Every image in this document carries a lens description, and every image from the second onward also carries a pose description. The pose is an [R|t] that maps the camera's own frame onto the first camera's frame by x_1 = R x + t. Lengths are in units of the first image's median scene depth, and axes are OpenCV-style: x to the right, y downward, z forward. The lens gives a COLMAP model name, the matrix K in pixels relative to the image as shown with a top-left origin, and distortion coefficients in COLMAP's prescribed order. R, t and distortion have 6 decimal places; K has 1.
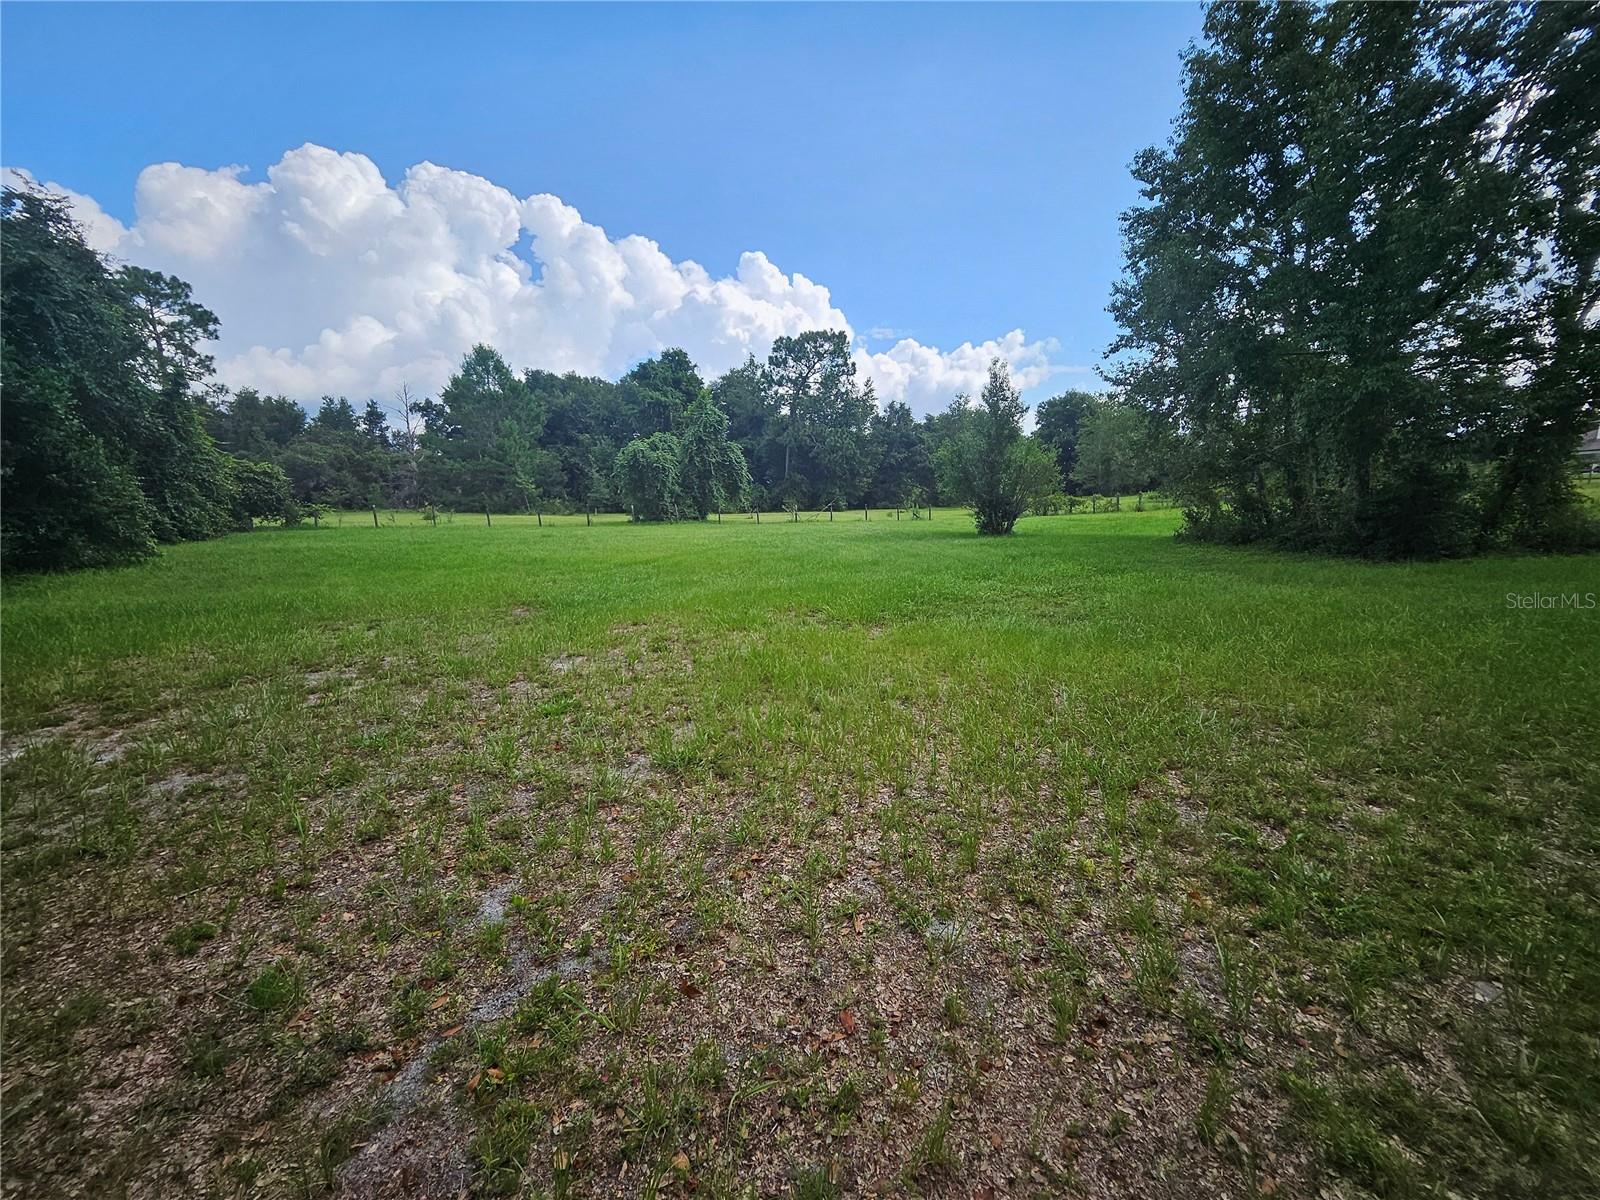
lens RADIAL K [[642.0, 0, 791.4], [0, 642.0, 583.1], [0, 0, 1]] dist [0.016431, -0.002985]
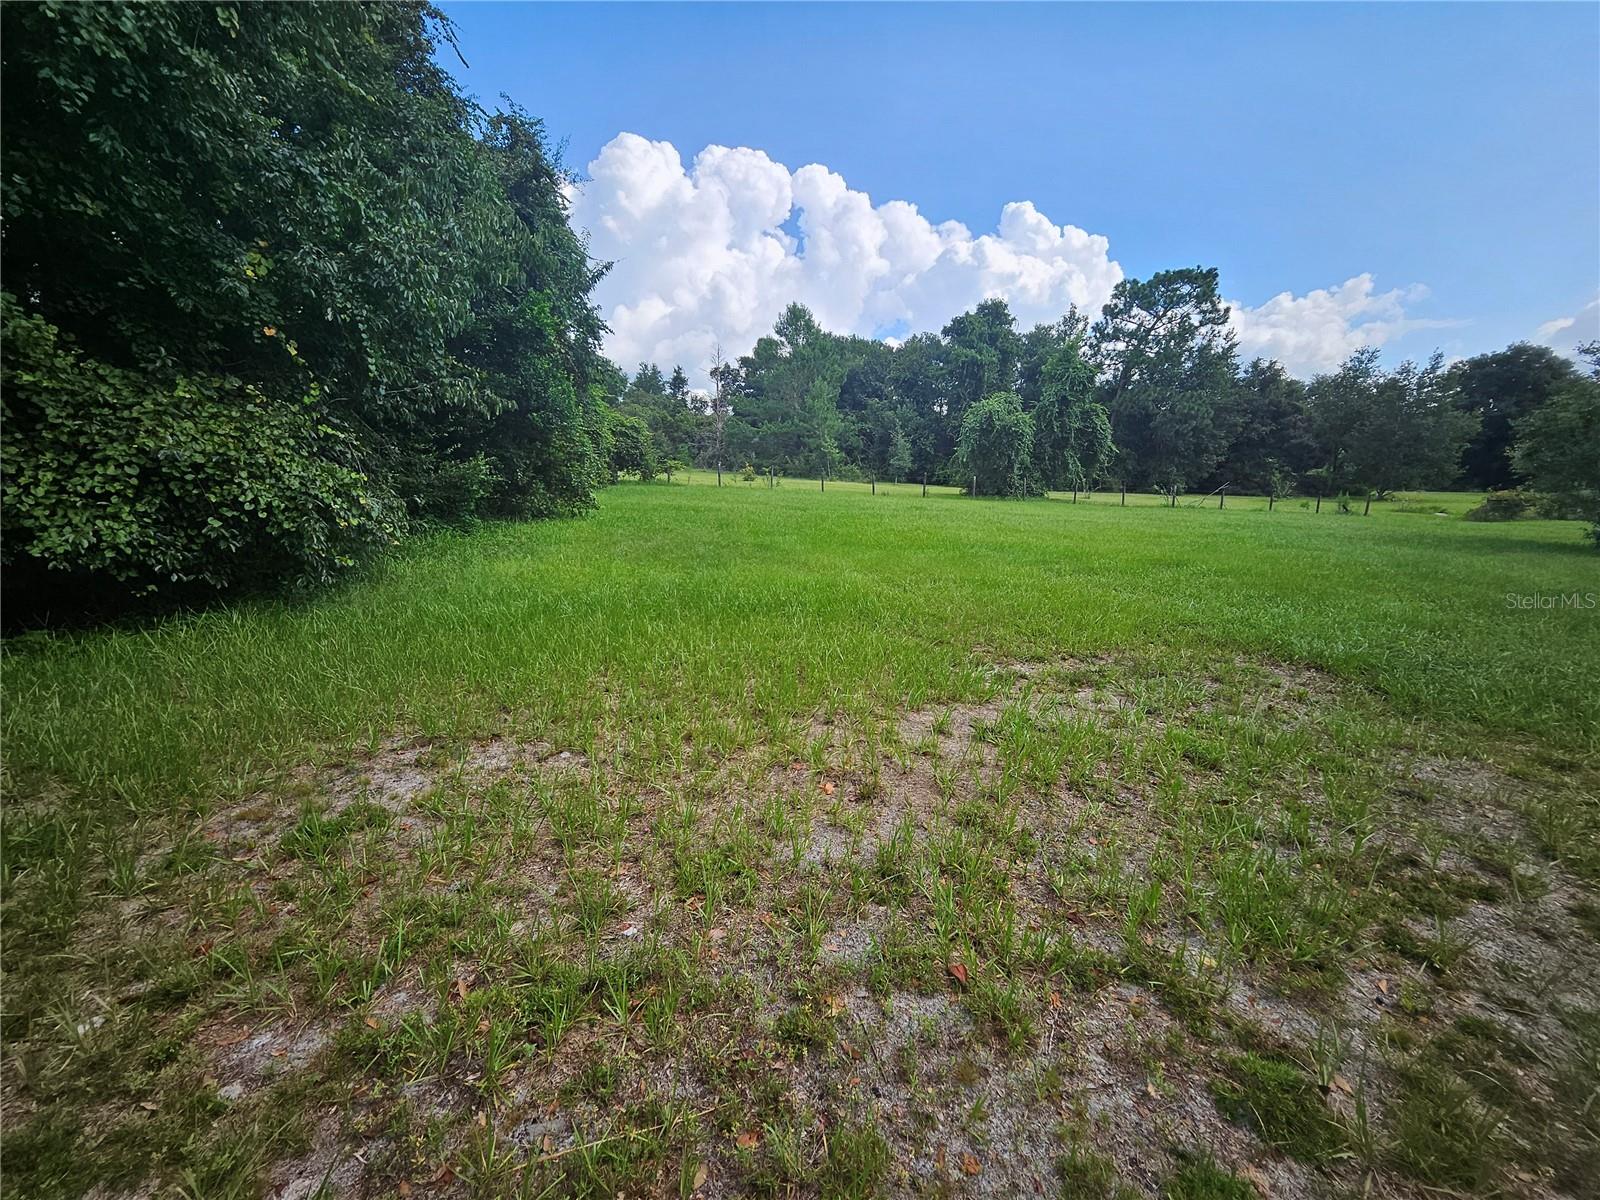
lens RADIAL K [[642.0, 0, 791.4], [0, 642.0, 583.1], [0, 0, 1]] dist [0.016431, -0.002985]
pose [[0.938925, 0.103584, -0.328163, -0.116637], [-0.089608, 0.994318, 0.057472, -0.004079], [0.332252, -0.024556, 0.942871, 0.066387]]
